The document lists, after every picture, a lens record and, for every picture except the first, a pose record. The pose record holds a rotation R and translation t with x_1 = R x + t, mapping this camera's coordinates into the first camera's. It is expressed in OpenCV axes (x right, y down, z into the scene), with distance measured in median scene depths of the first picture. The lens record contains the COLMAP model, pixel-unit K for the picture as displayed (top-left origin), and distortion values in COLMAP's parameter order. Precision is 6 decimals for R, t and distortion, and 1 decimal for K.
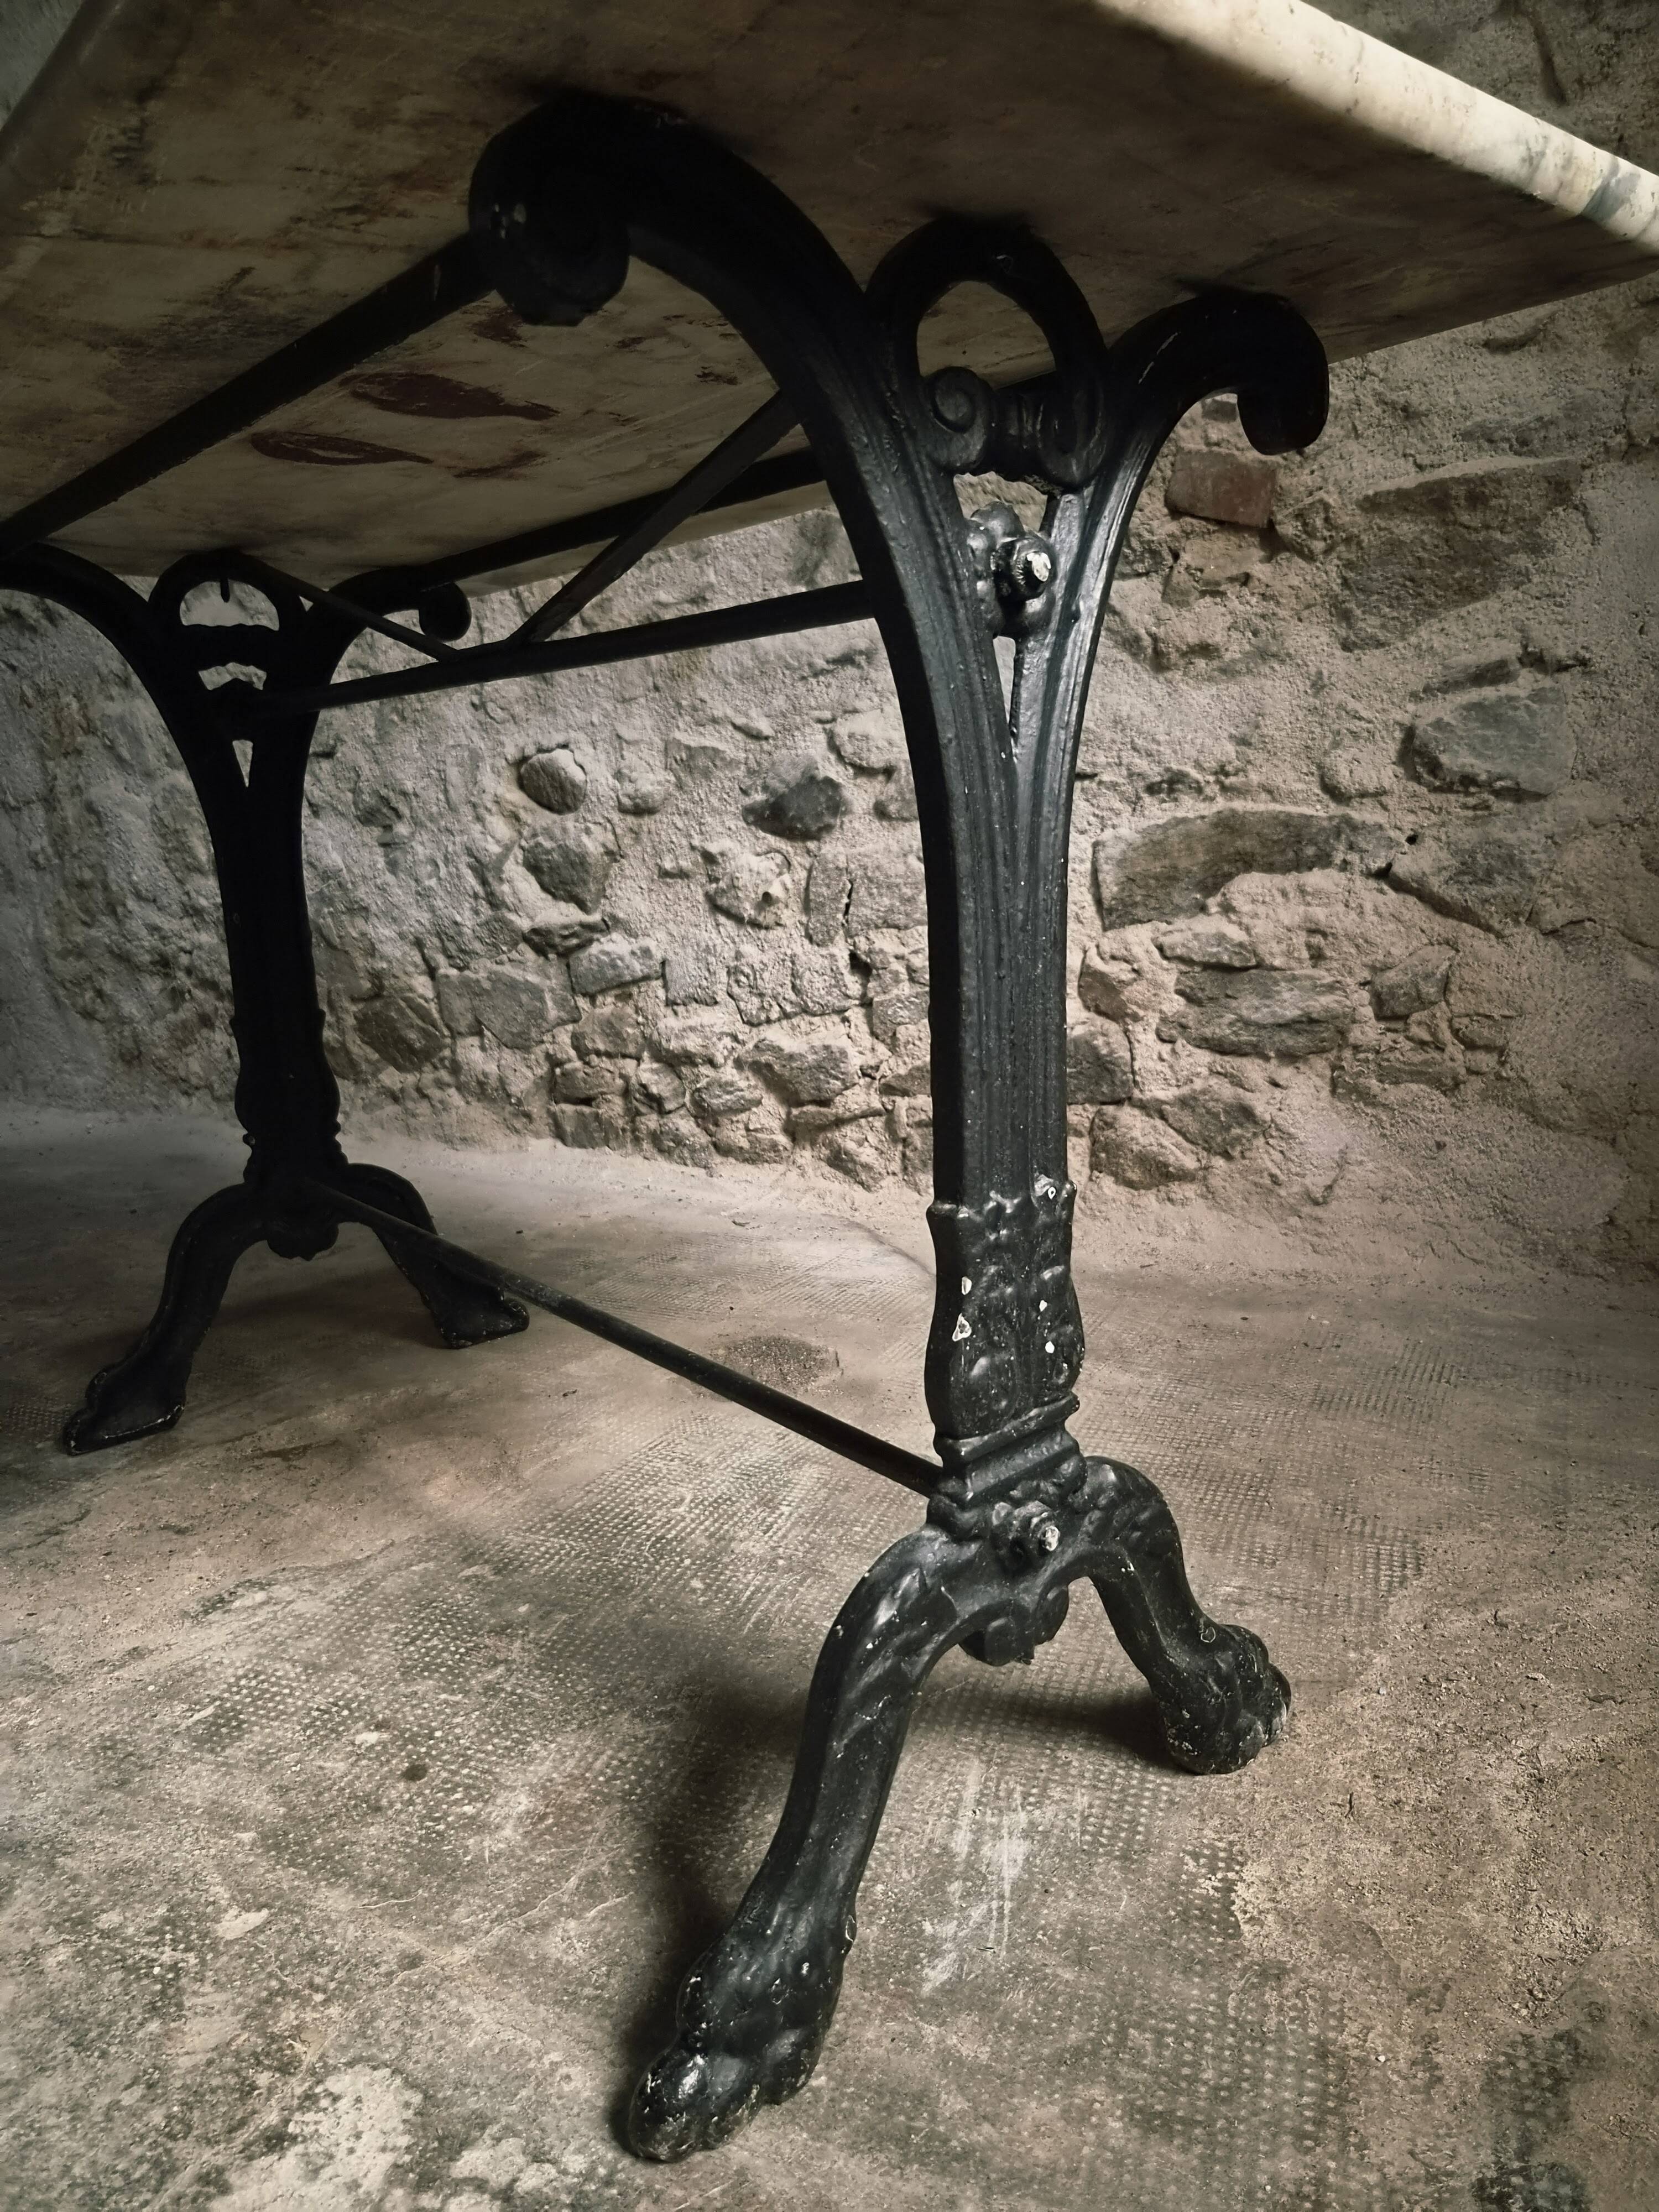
lens RADIAL K [[1497.3, 0, 846.2], [0, 1497.3, 1103.9], [0, 0, 1]] dist [0.062017, -0.053689]
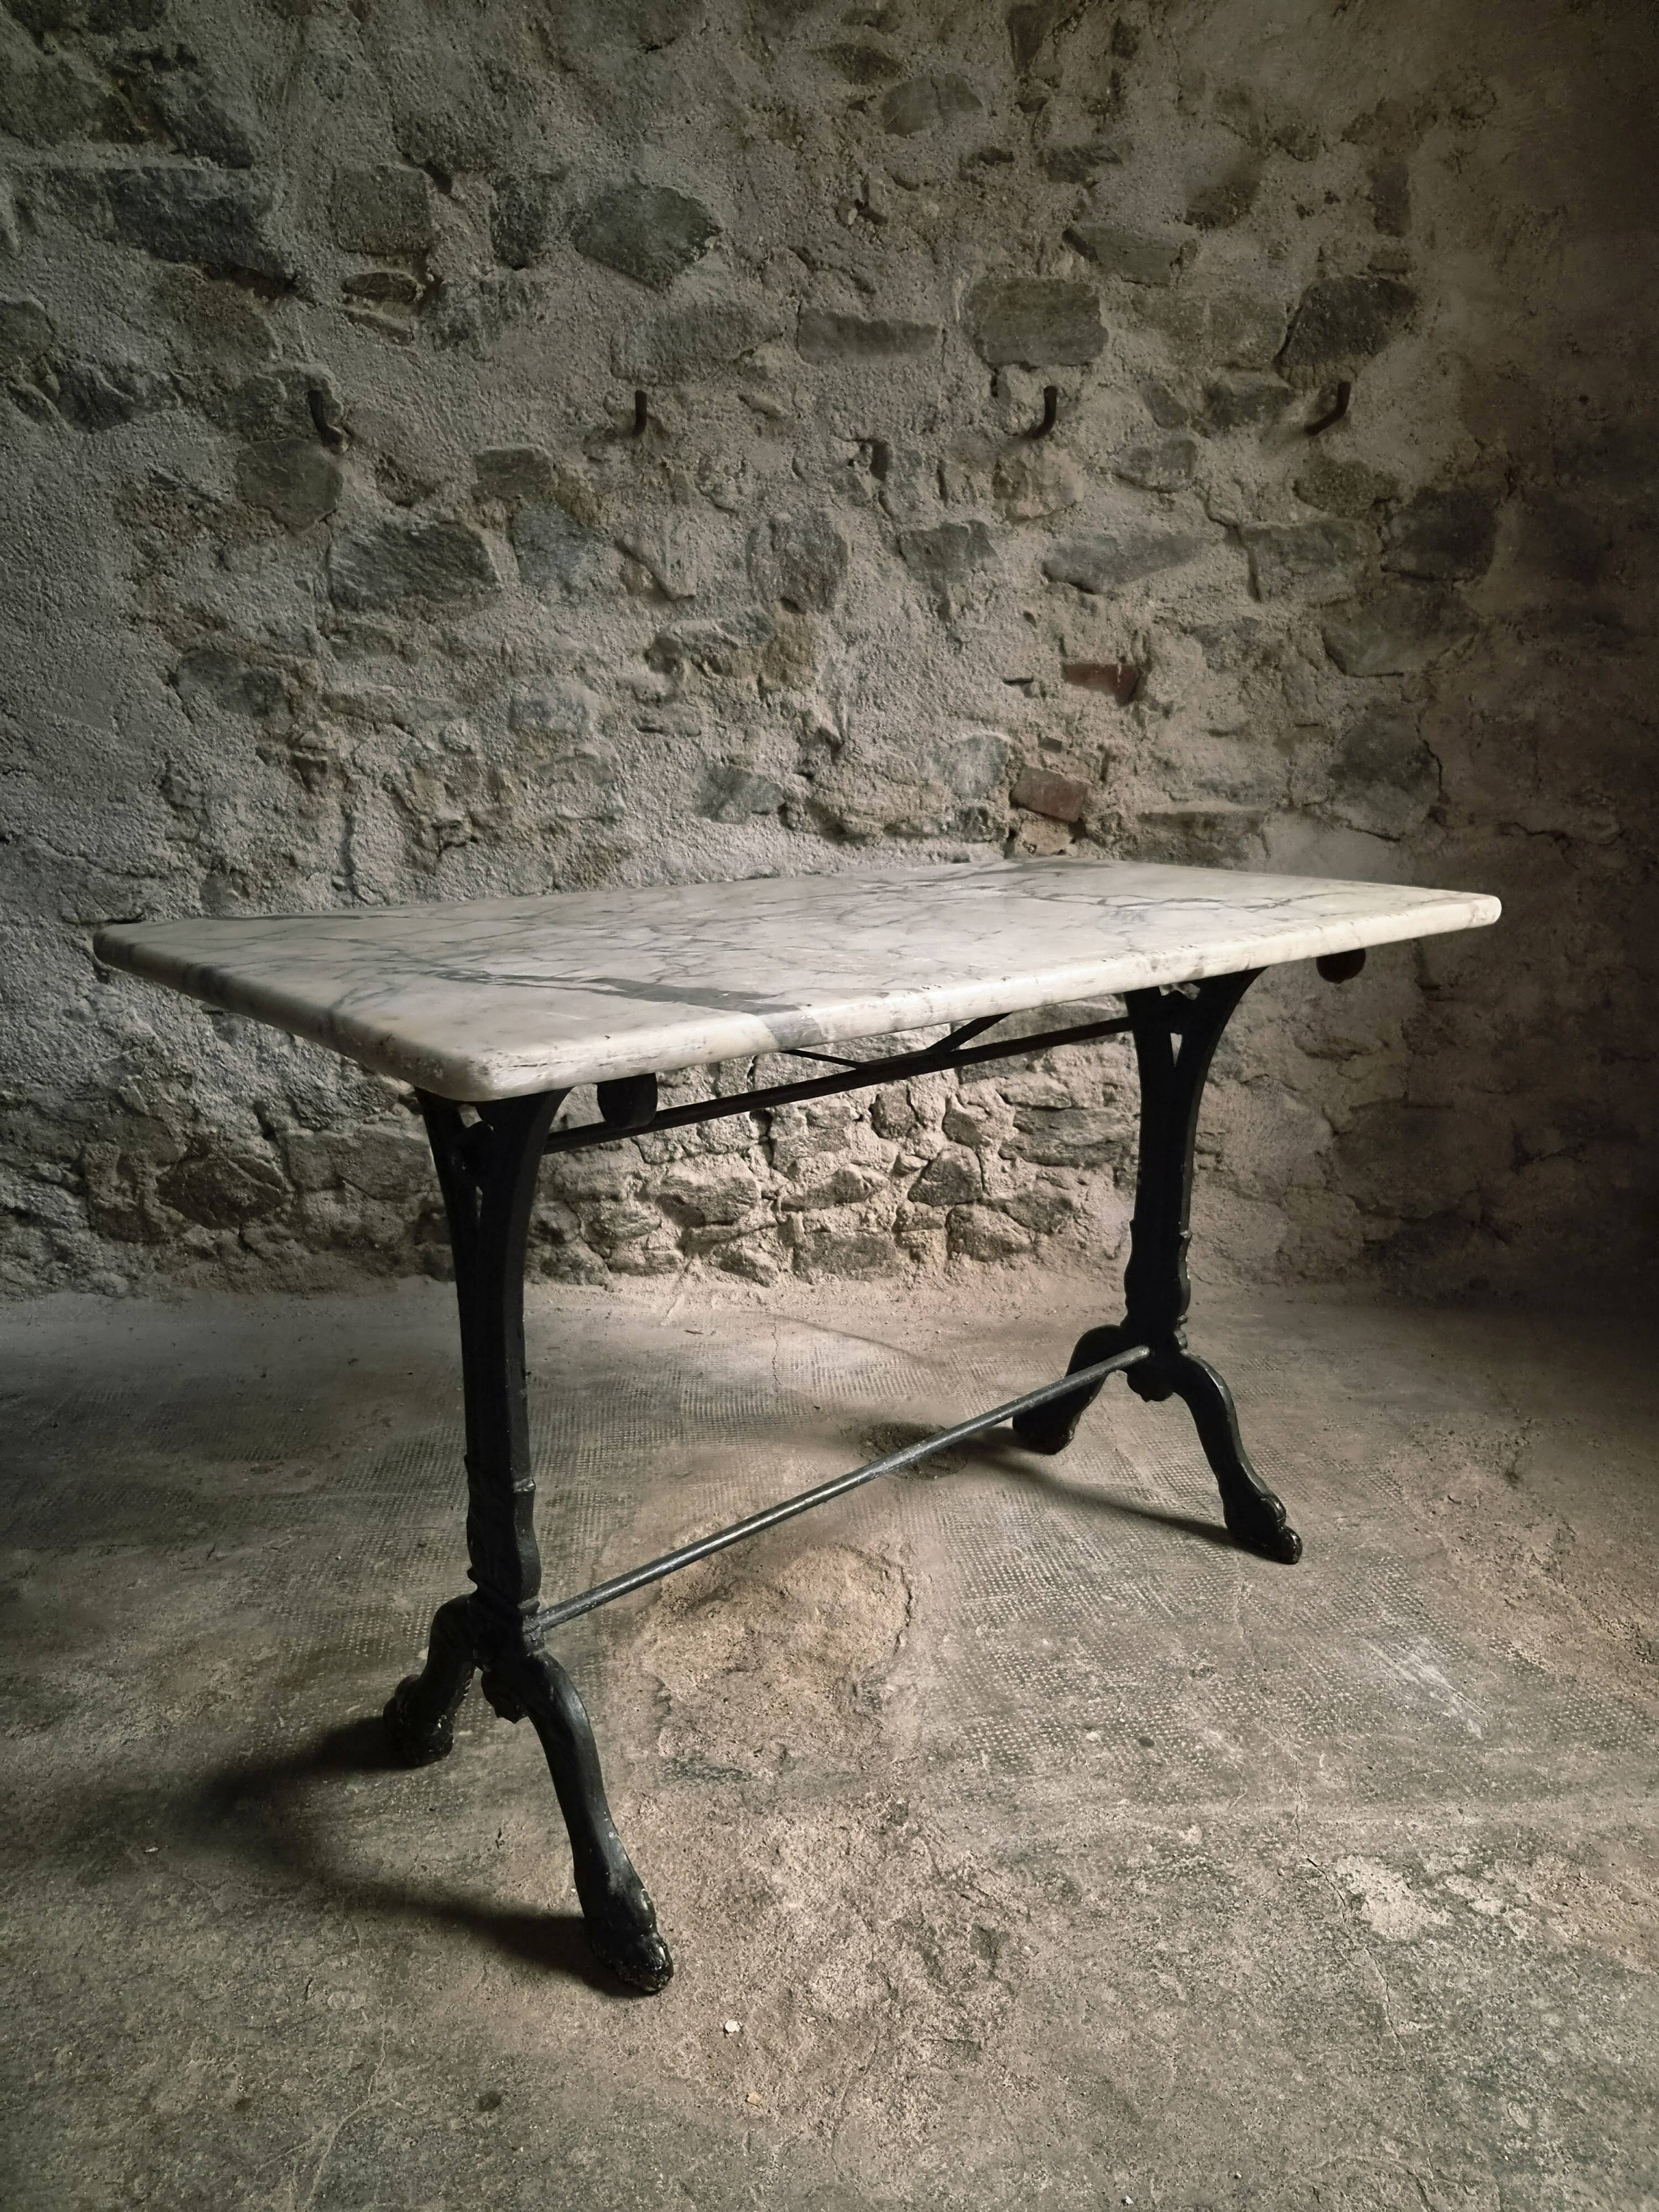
lens RADIAL K [[1490.9, 0, 851.0], [0, 1490.9, 1098.9], [0, 0, 1]] dist [0.067191, -0.056091]
pose [[0.826247, -0.092510, 0.555660, -0.740433], [0.070069, 0.995640, 0.061572, -0.208991], [-0.558934, -0.011939, 0.829126, -0.108364]]
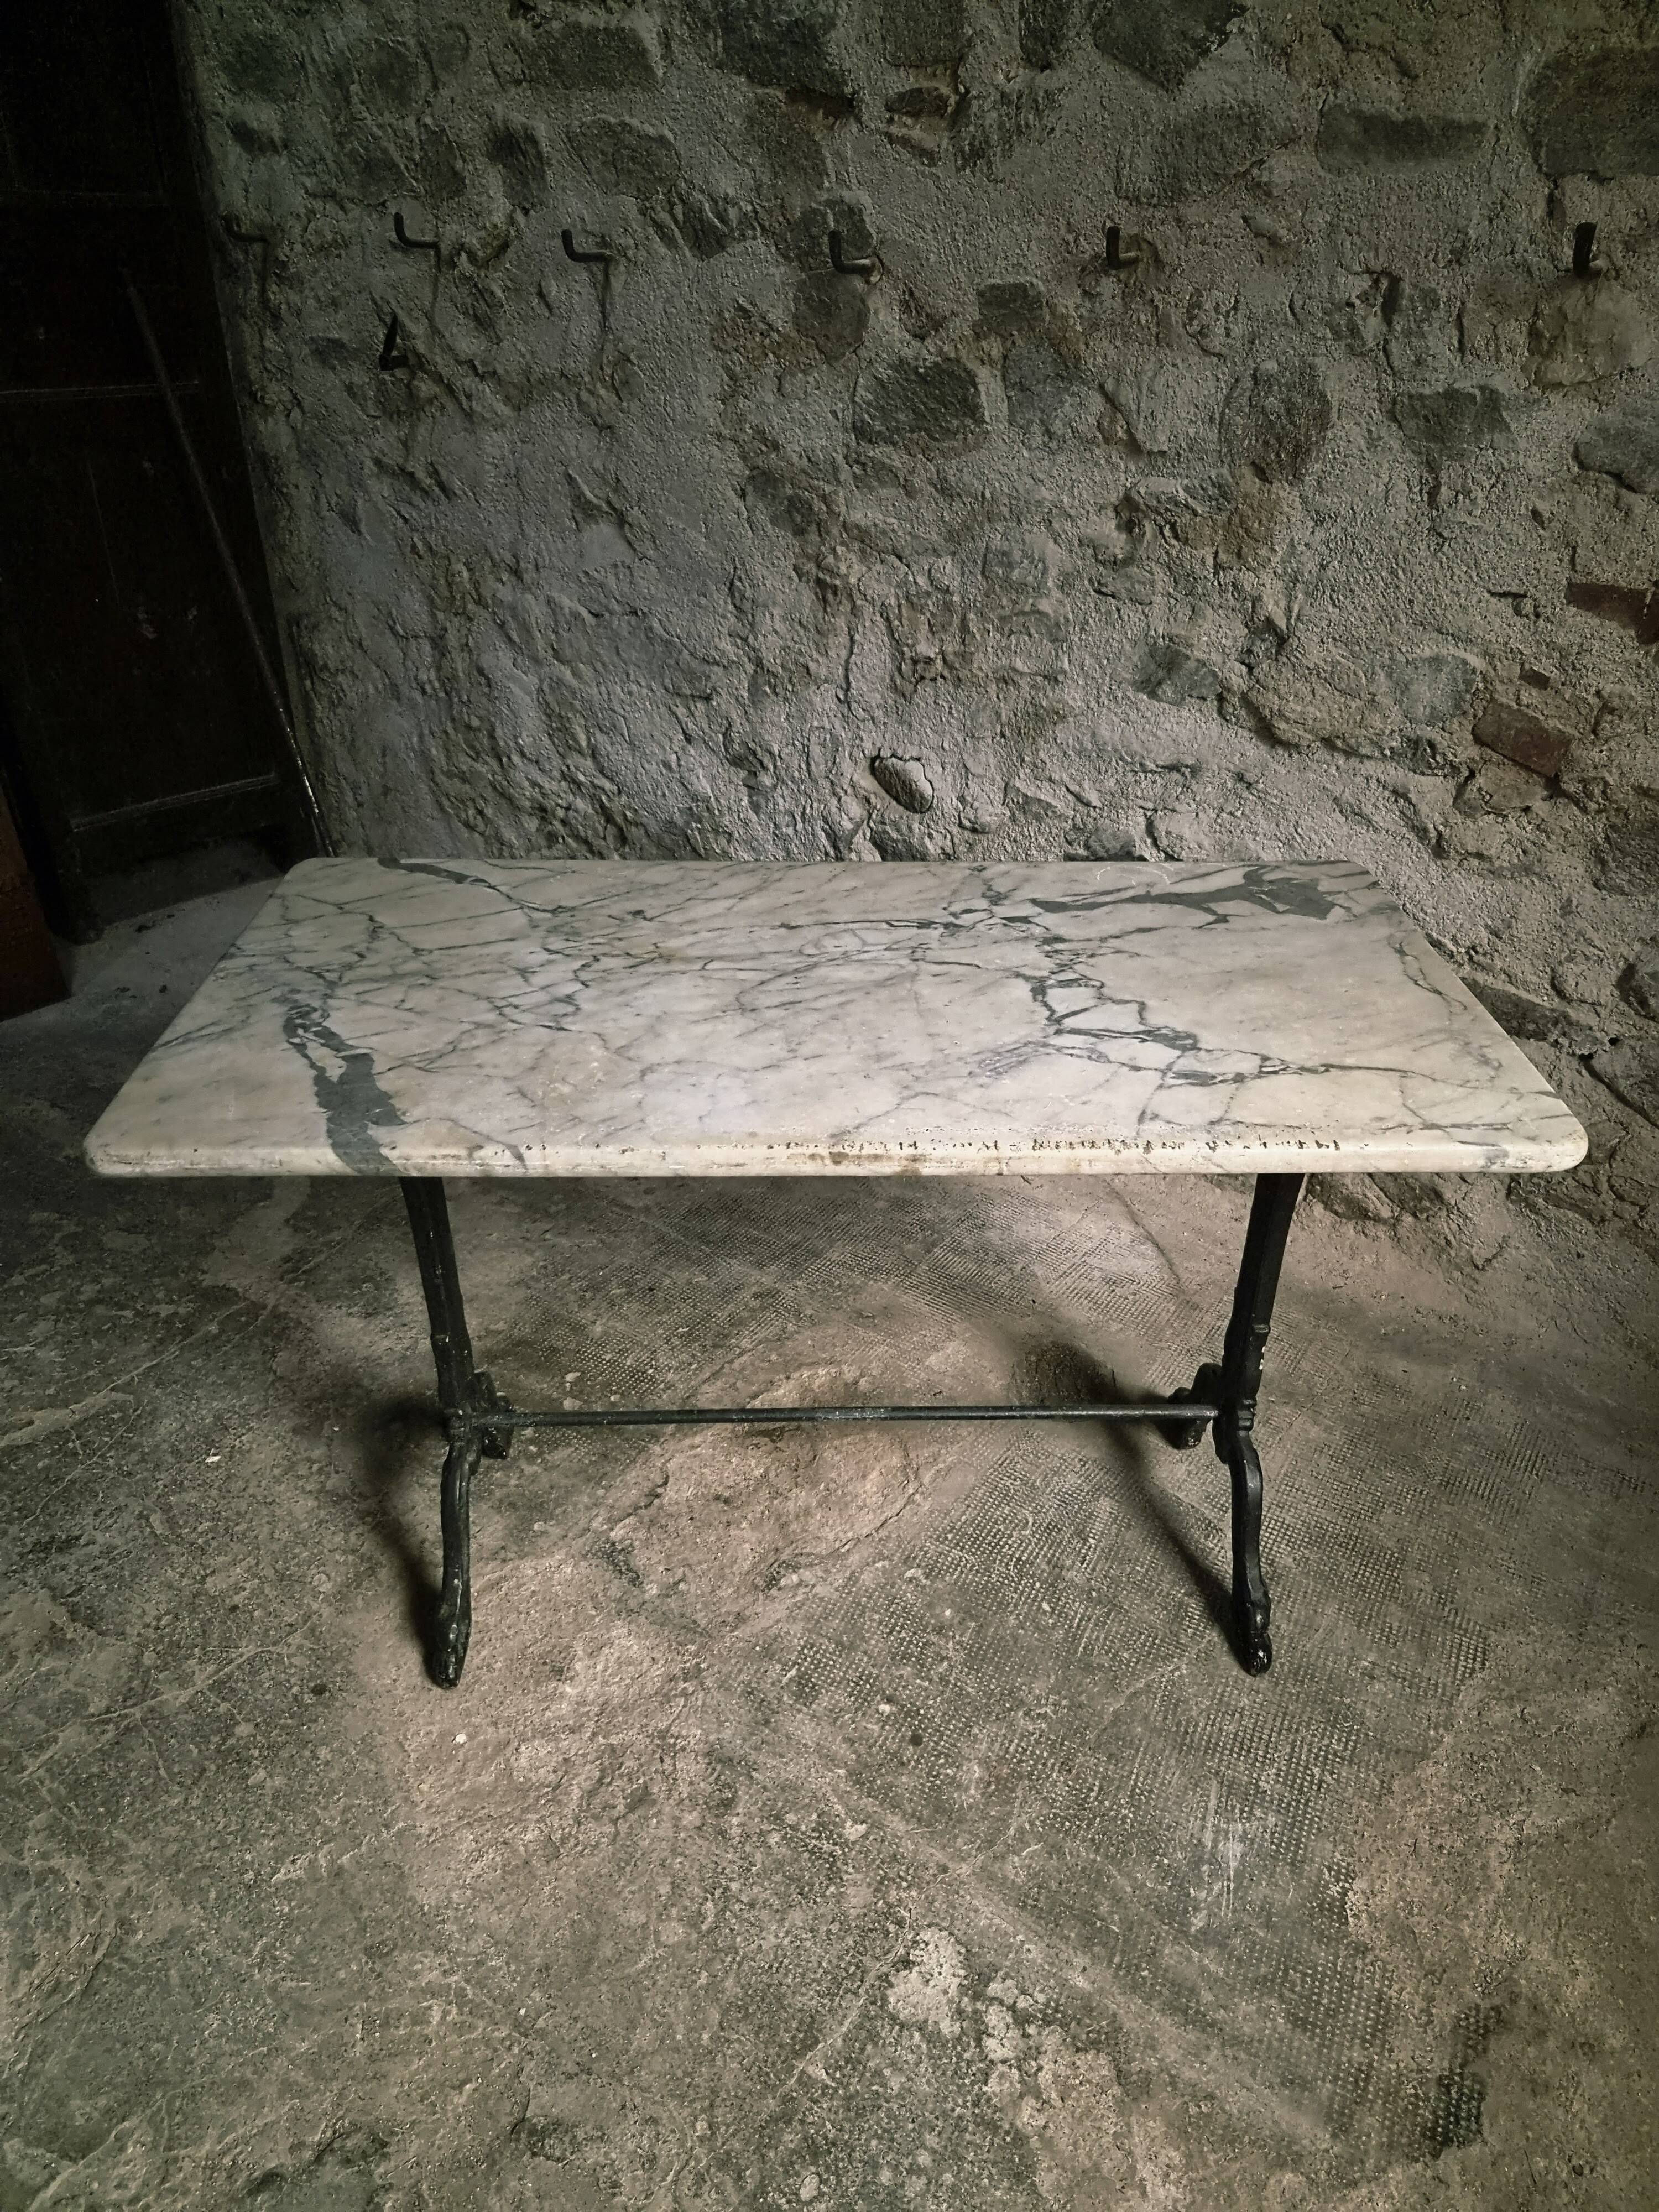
lens RADIAL K [[1484.2, 0, 847.1], [0, 1484.2, 1099.0], [0, 0, 1]] dist [0.069794, -0.053348]
pose [[0.991746, 0.104052, -0.074920, -0.162003], [-0.072829, 0.938055, 0.338745, -0.493809], [0.105526, -0.330493, 0.937891, -0.269153]]
